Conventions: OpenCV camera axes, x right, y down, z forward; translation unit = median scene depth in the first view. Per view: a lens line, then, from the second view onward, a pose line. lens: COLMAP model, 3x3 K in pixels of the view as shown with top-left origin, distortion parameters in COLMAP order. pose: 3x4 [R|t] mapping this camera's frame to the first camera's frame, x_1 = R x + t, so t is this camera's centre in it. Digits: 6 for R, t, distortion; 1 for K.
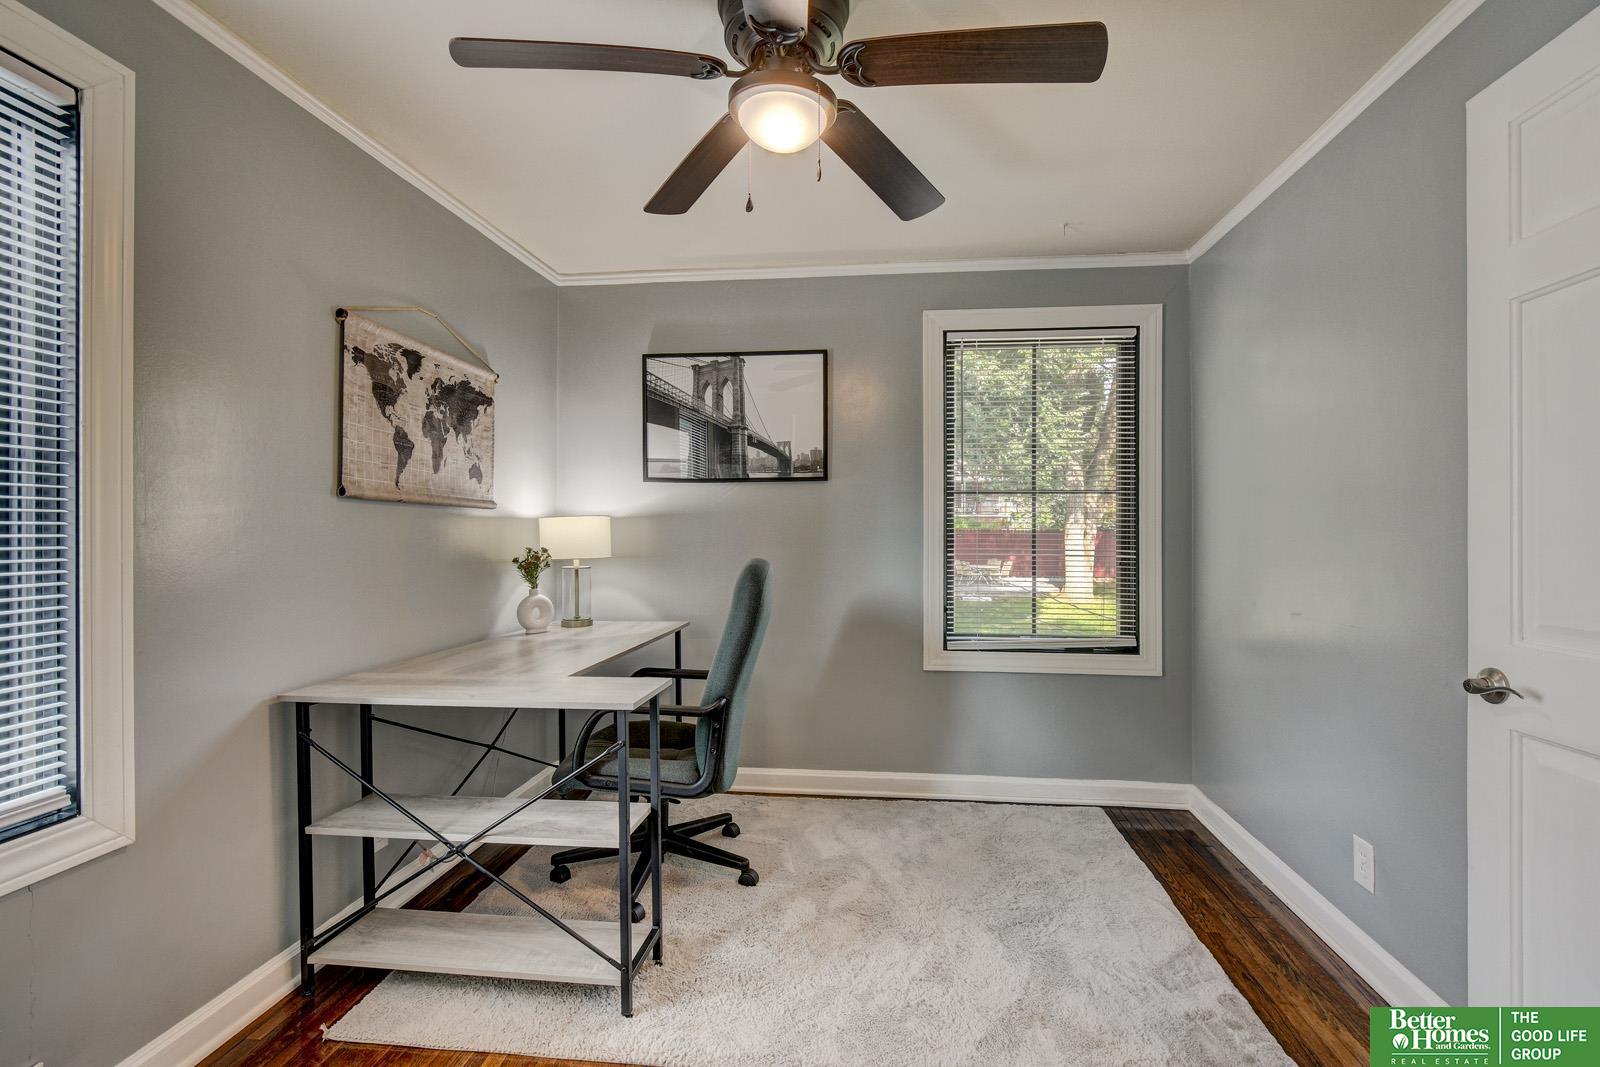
lens RADIAL K [[713.3, 0, 811.9], [0, 713.3, 526.4], [0, 0, 1]] dist [0.001351, -0.003979]
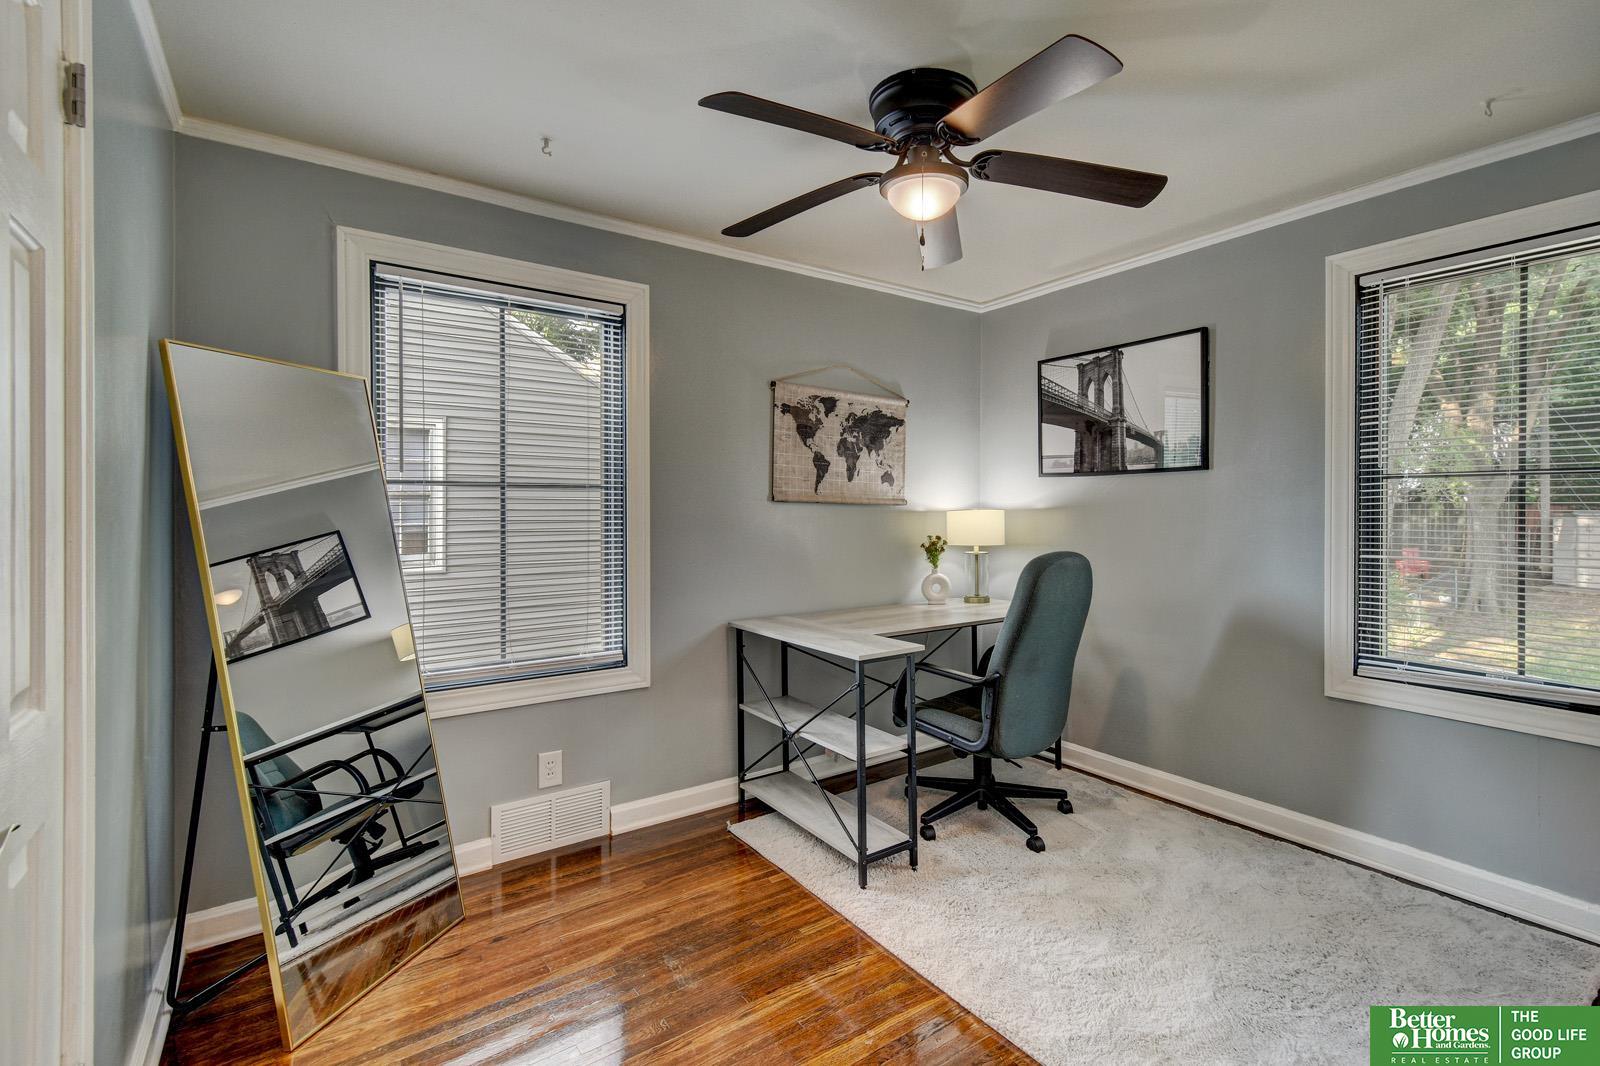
lens RADIAL K [[713.3, 0, 837.6], [0, 713.3, 512.9], [0, 0, 1]] dist [0.001351, -0.003979]
pose [[0.675656, 0.000711, -0.737216, 0.443177], [0.004841, 0.999974, 0.005402, -0.018913], [0.737201, -0.007219, 0.675635, 0.037100]]
